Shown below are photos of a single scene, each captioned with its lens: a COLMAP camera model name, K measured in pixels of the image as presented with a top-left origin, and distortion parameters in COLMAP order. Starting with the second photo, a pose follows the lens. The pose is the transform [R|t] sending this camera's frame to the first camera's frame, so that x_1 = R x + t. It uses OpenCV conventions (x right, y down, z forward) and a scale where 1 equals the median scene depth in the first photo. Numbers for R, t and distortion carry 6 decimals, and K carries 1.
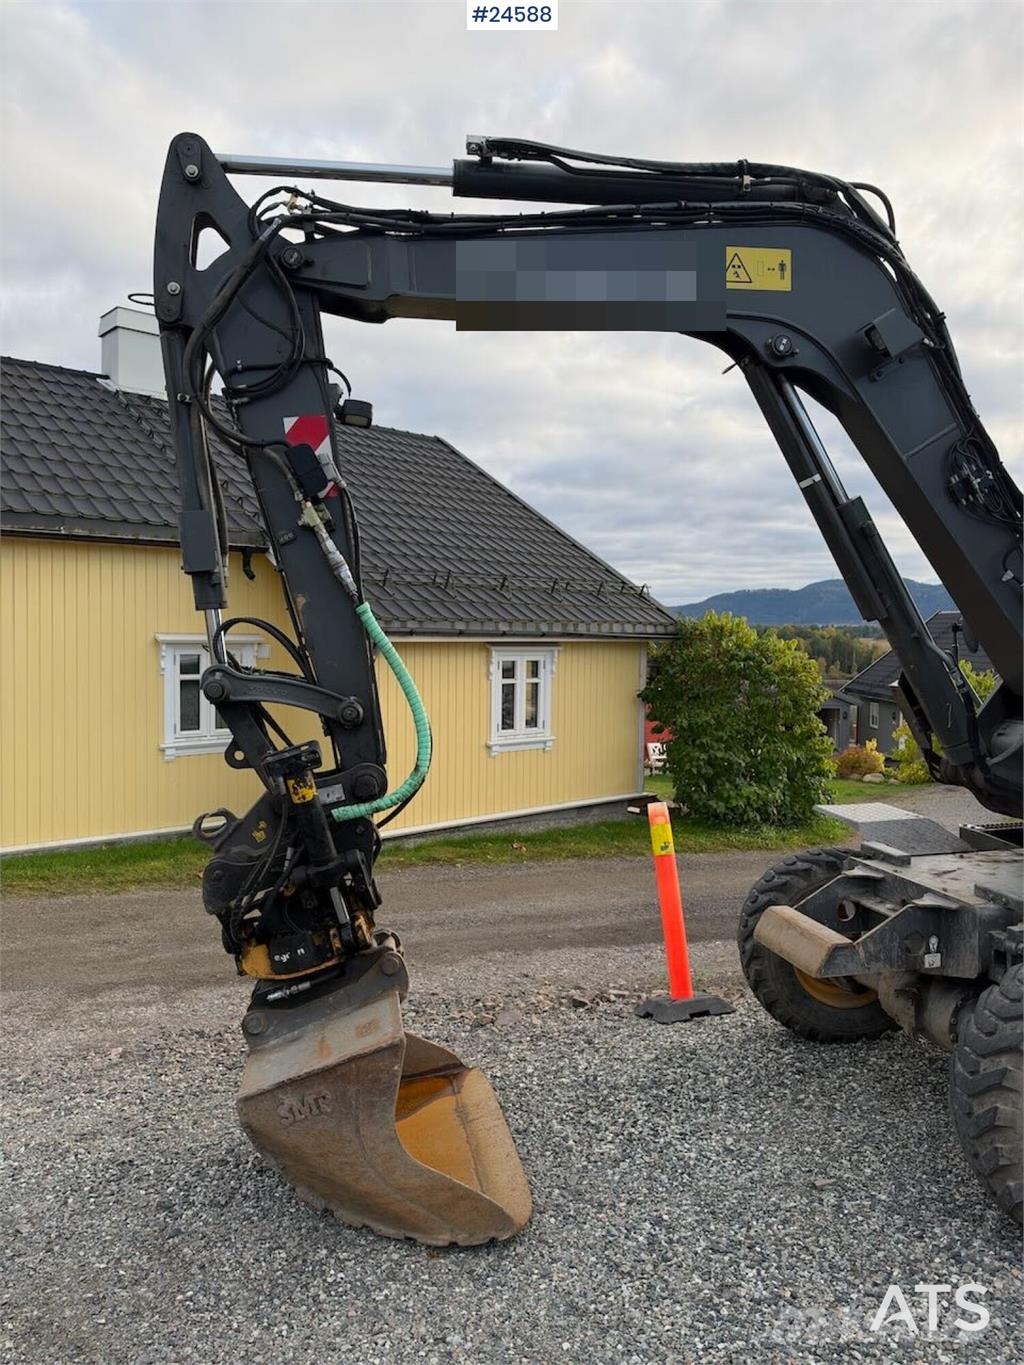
lens RADIAL K [[996.6, 0, 497.5], [0, 996.6, 685.6], [0, 0, 1]] dist [0.144020, -0.310806]
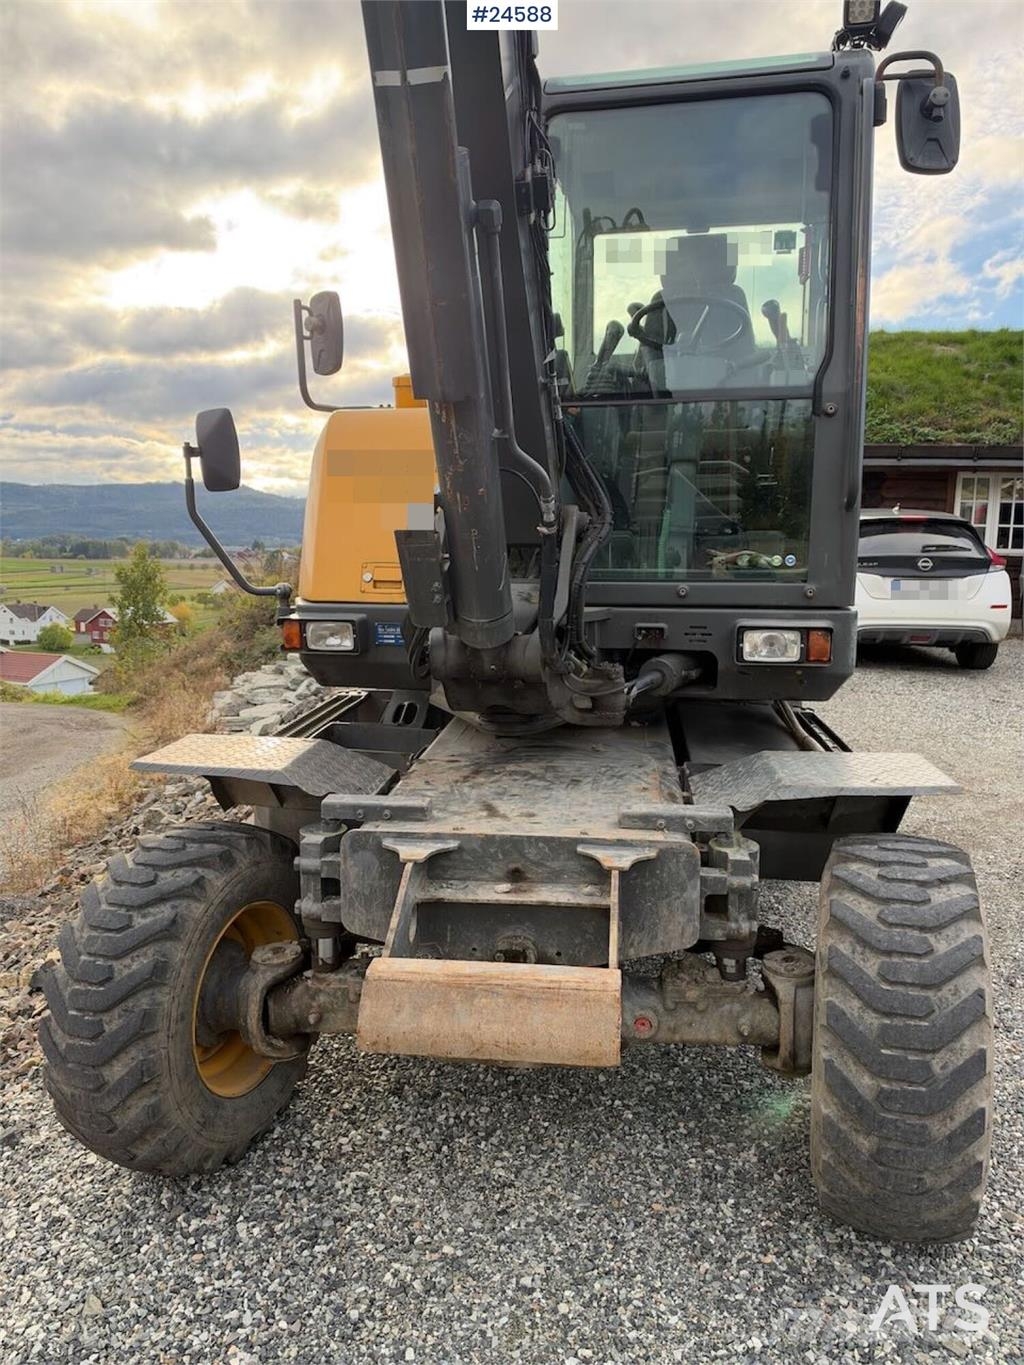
lens RADIAL K [[1014.6, 0, 512.0], [0, 1014.6, 682.5], [0, 0, 1]] dist [0.040794, -0.057507]
pose [[0.274162, -0.131655, 0.952629, -0.155818], [0.033879, 0.991292, 0.127248, 0.019032], [-0.961086, -0.002613, 0.276235, 0.760020]]
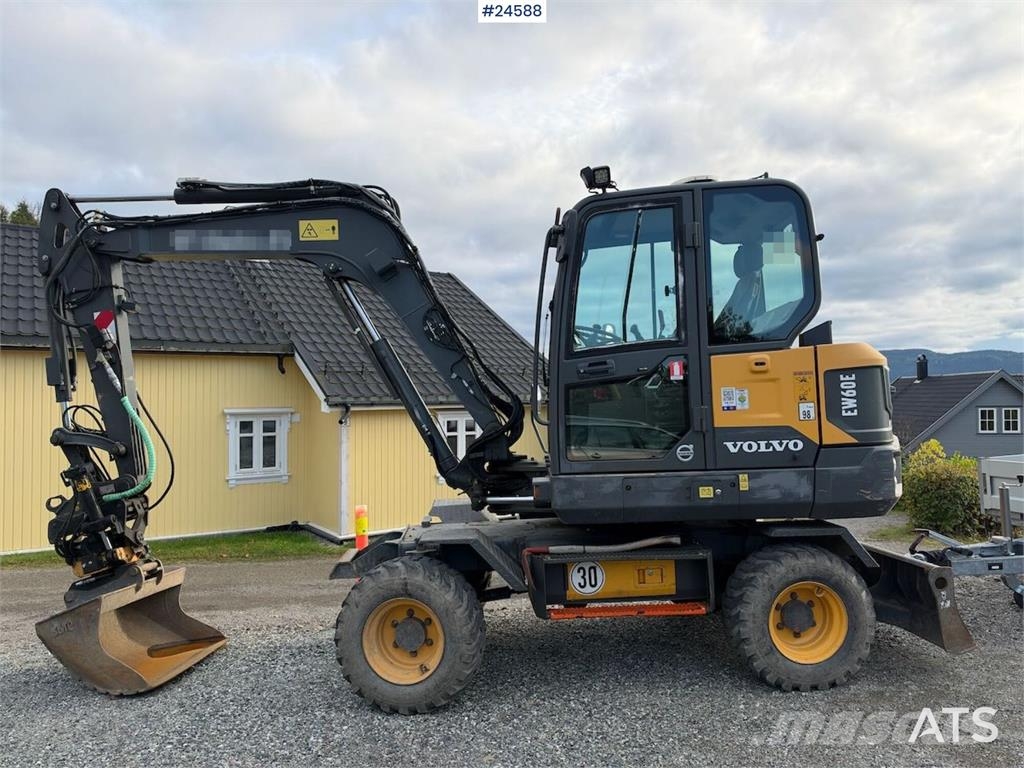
lens RADIAL K [[741.4, 0, 466.7], [0, 741.4, 383.7], [0, 0, 1]] dist [0.041188, -0.070102]
pose [[0.988266, -0.024239, -0.150810, 0.697670], [0.012805, 0.997000, -0.076330, 0.015641], [0.152208, 0.073503, 0.985612, -0.375932]]
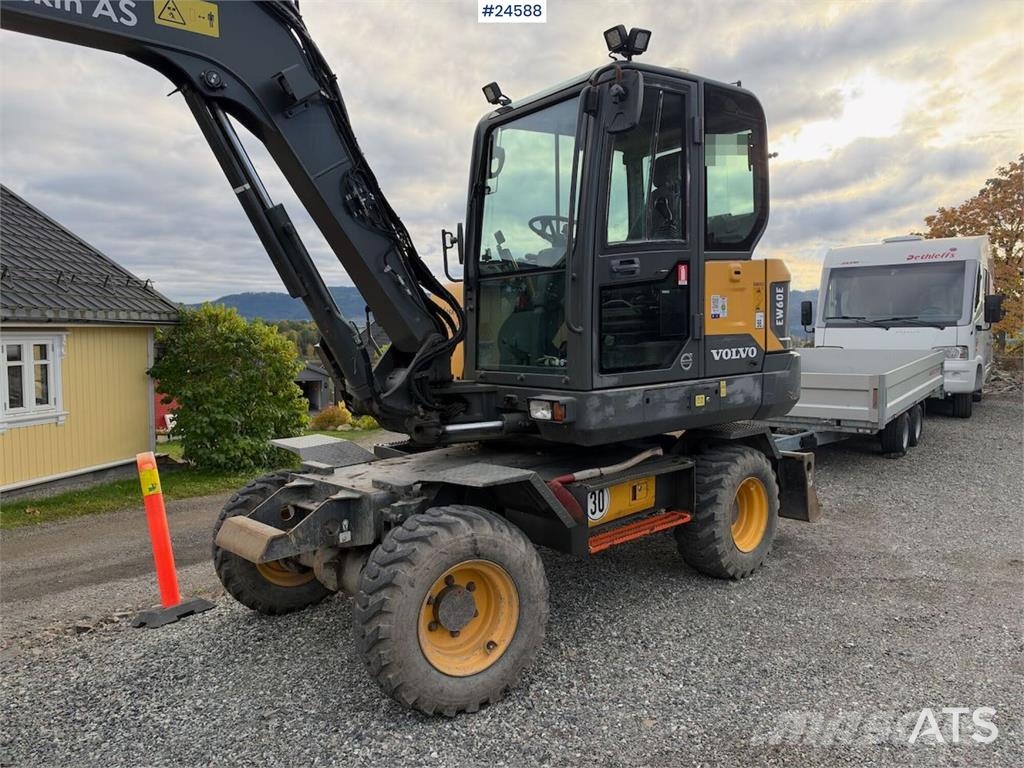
lens RADIAL K [[761.1, 0, 512.0], [0, 761.1, 384.0], [0, 0, 1]] dist [0.040794, -0.057507]
pose [[0.841494, -0.045390, 0.538356, 0.053083], [0.032498, 0.998913, 0.033423, 0.025809], [-0.539288, -0.010630, 0.842055, -0.021155]]
